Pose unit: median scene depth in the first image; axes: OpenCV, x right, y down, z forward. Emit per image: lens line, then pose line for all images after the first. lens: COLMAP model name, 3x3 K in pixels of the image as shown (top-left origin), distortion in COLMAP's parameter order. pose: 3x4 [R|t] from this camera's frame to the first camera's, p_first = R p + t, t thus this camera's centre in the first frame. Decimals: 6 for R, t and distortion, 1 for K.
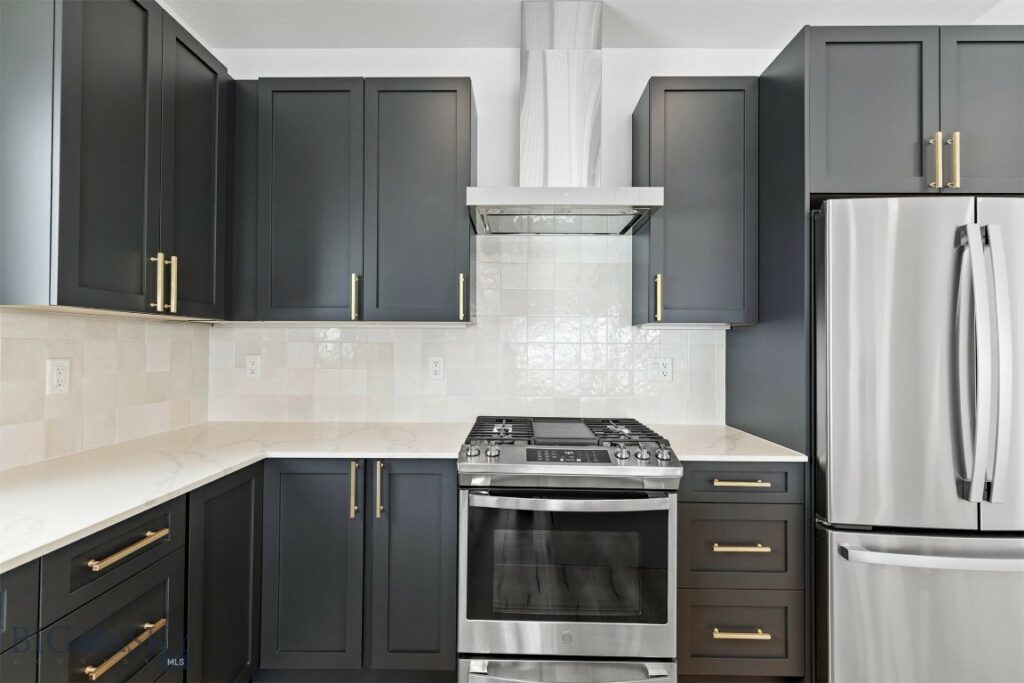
lens RADIAL K [[461.3, 0, 517.9], [0, 461.3, 344.5], [0, 0, 1]] dist [0.013301, -0.004213]
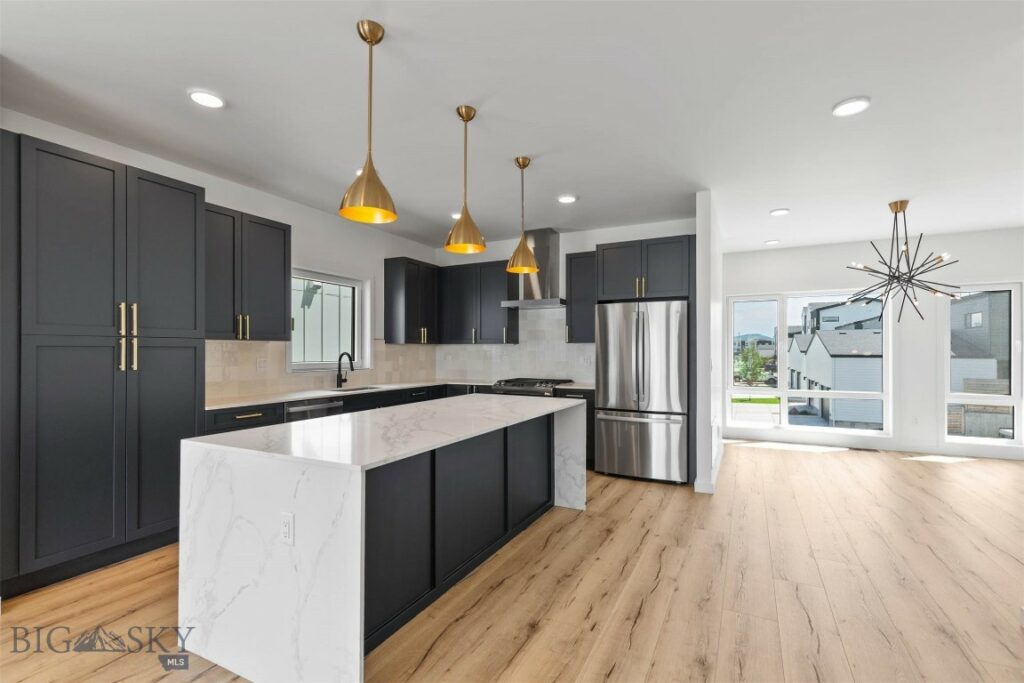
lens RADIAL K [[461.3, 0, 511.5], [0, 461.3, 347.9], [0, 0, 1]] dist [0.013301, -0.004213]
pose [[0.891656, -0.011811, -0.452560, 1.497869], [0.009249, 0.999926, -0.007872, 0.002451], [0.452619, 0.002833, 0.891699, -1.924668]]
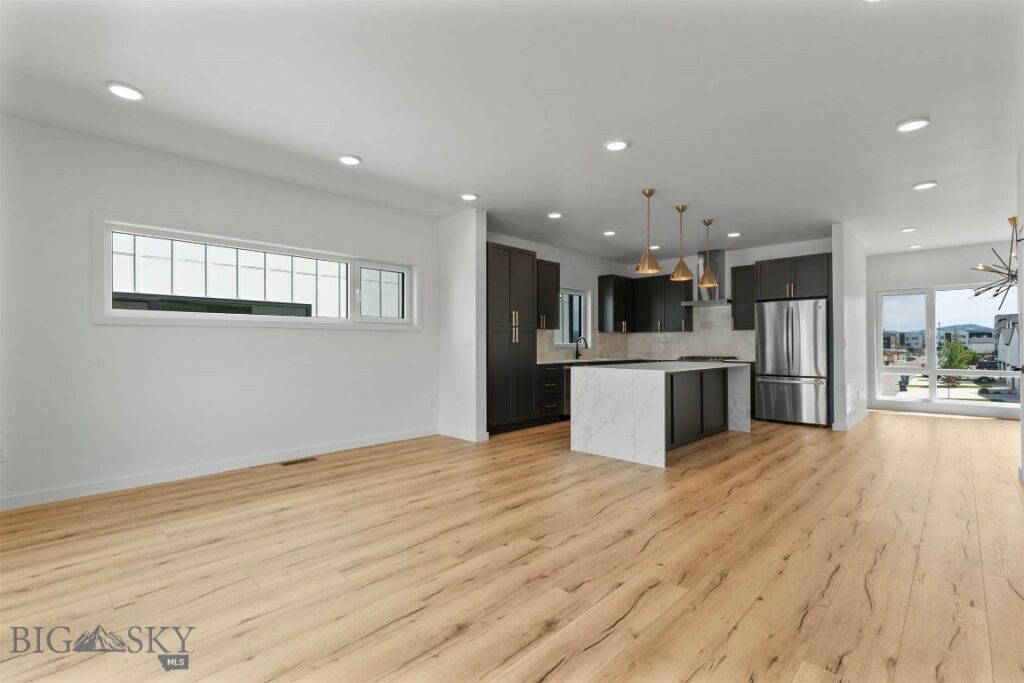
lens RADIAL K [[461.3, 0, 511.3], [0, 461.3, 338.0], [0, 0, 1]] dist [0.013301, -0.004213]
pose [[0.720494, -0.021739, -0.693120, 1.984430], [0.009110, 0.999719, -0.021885, 0.105345], [0.693401, 0.009454, 0.720490, -3.715470]]
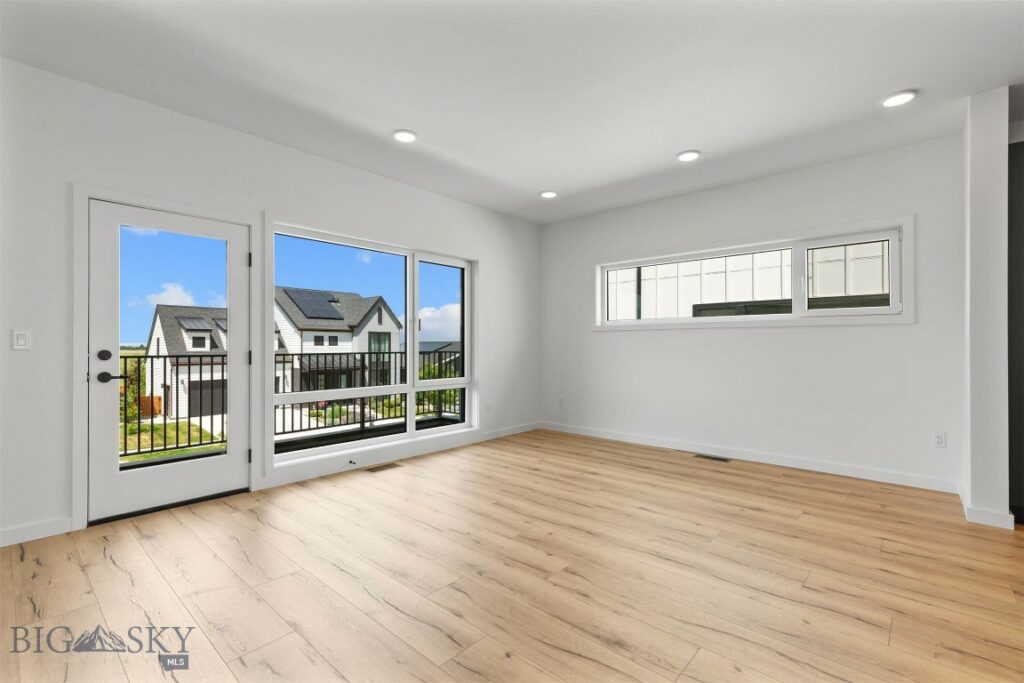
lens RADIAL K [[461.3, 0, 514.1], [0, 461.3, 342.5], [0, 0, 1]] dist [0.013301, -0.004213]
pose [[-0.666073, -0.015003, -0.745736, 2.066106], [-0.007832, 0.999883, -0.013121, 0.110211], [0.745846, -0.002899, -0.666112, -1.608415]]
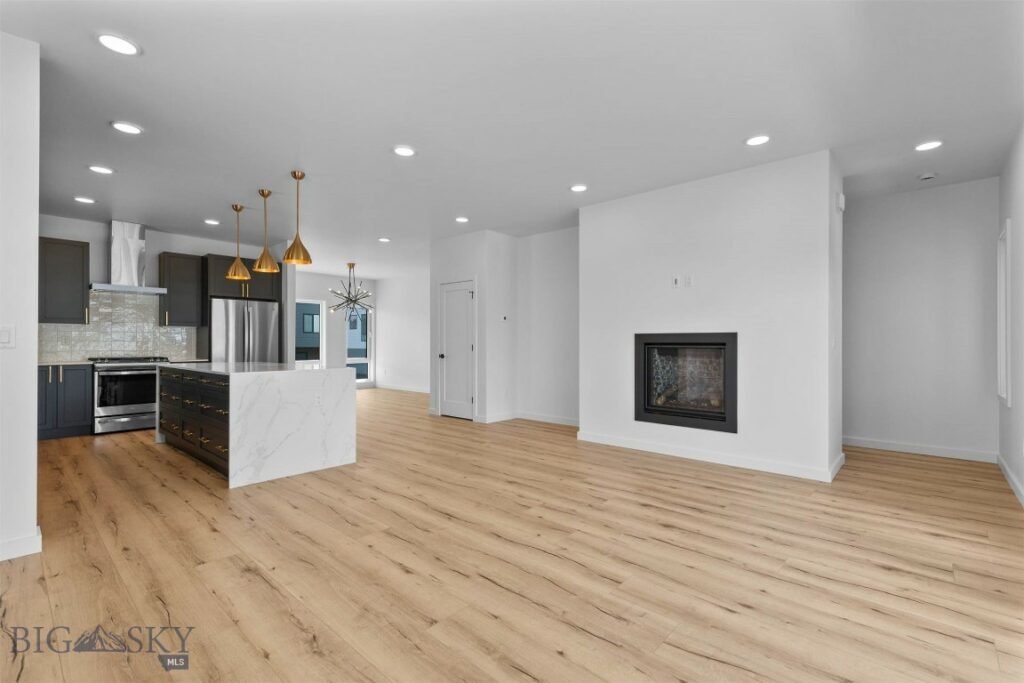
lens RADIAL K [[461.3, 0, 518.2], [0, 461.3, 338.9], [0, 0, 1]] dist [0.013301, -0.004213]
pose [[0.663482, -0.002229, 0.748189, -0.623389], [0.005717, 0.999981, -0.002090, 0.083090], [-0.748170, 0.005664, 0.663483, -3.719407]]
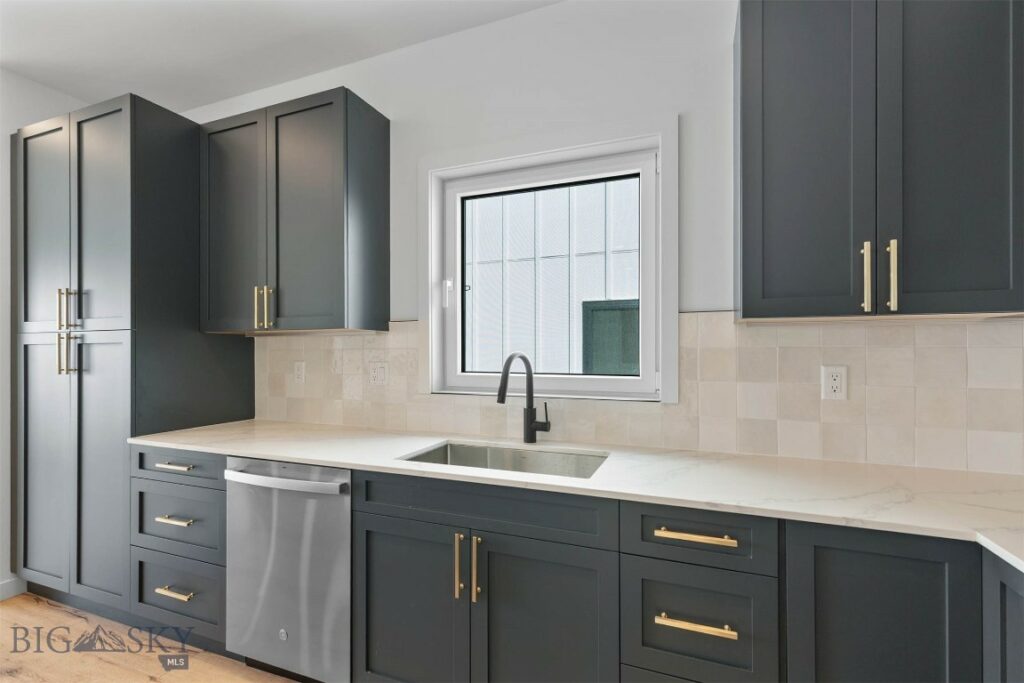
lens RADIAL K [[461.3, 0, 513.7], [0, 461.3, 349.7], [0, 0, 1]] dist [0.013301, -0.004213]
pose [[-0.363459, -0.010311, -0.931553, 0.234885], [0.002658, 0.999923, -0.012105, 0.004702], [0.931607, -0.006876, -0.363403, 0.678713]]
